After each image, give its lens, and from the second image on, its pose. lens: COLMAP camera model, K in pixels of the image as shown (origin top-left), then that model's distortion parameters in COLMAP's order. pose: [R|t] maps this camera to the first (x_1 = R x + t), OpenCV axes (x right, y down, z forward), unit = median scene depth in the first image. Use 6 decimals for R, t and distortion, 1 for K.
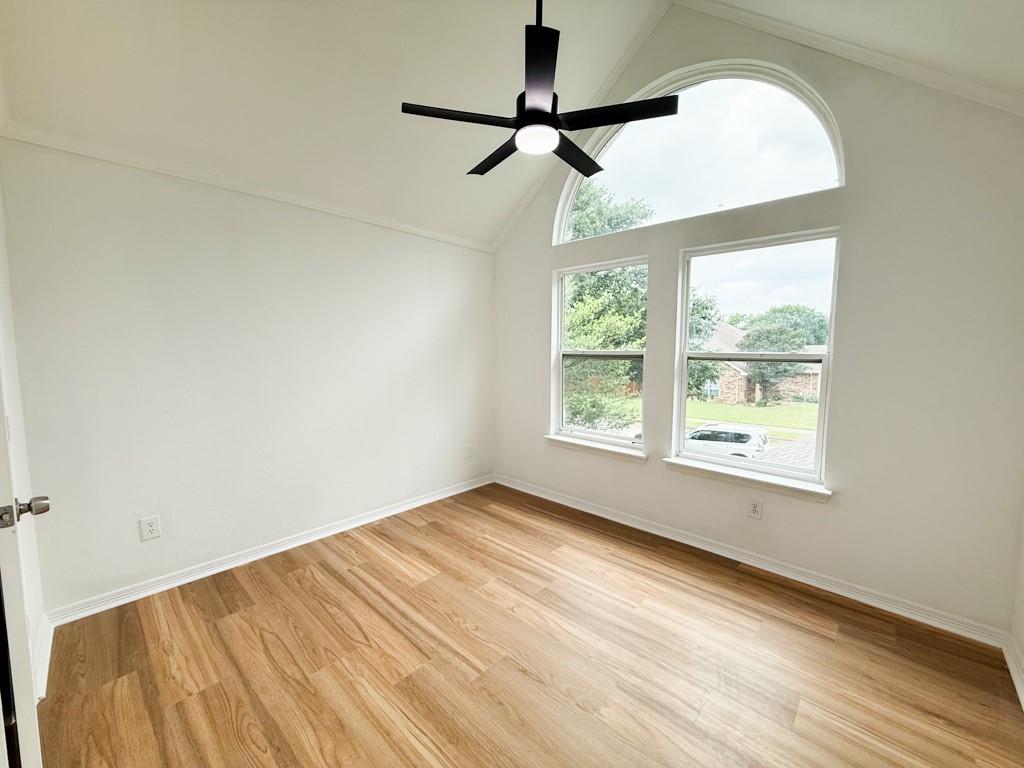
lens RADIAL K [[407.0, 0, 510.0], [0, 407.0, 383.3], [0, 0, 1]] dist [0.000344, 0.000648]
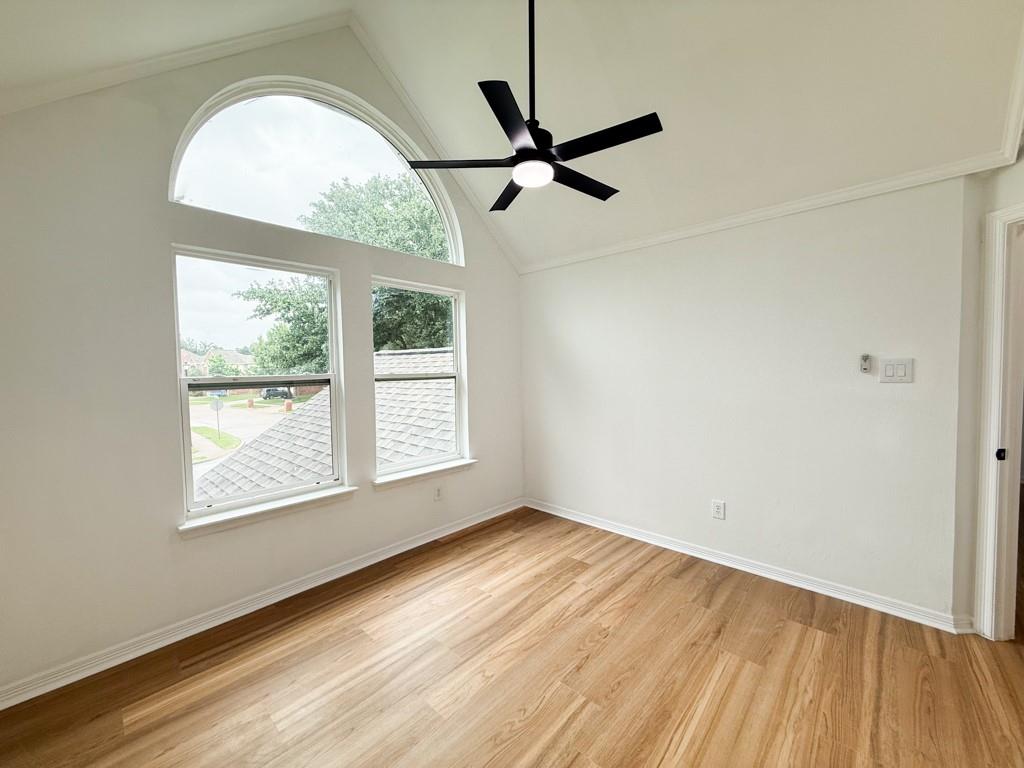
lens RADIAL K [[407.0, 0, 510.0], [0, 407.0, 383.3], [0, 0, 1]] dist [0.000344, 0.000648]
pose [[-0.005614, -0.044549, 0.998991, -0.751868], [0.097526, 0.994220, 0.044885, -0.081917], [-0.995217, 0.097680, -0.001237, 0.824619]]
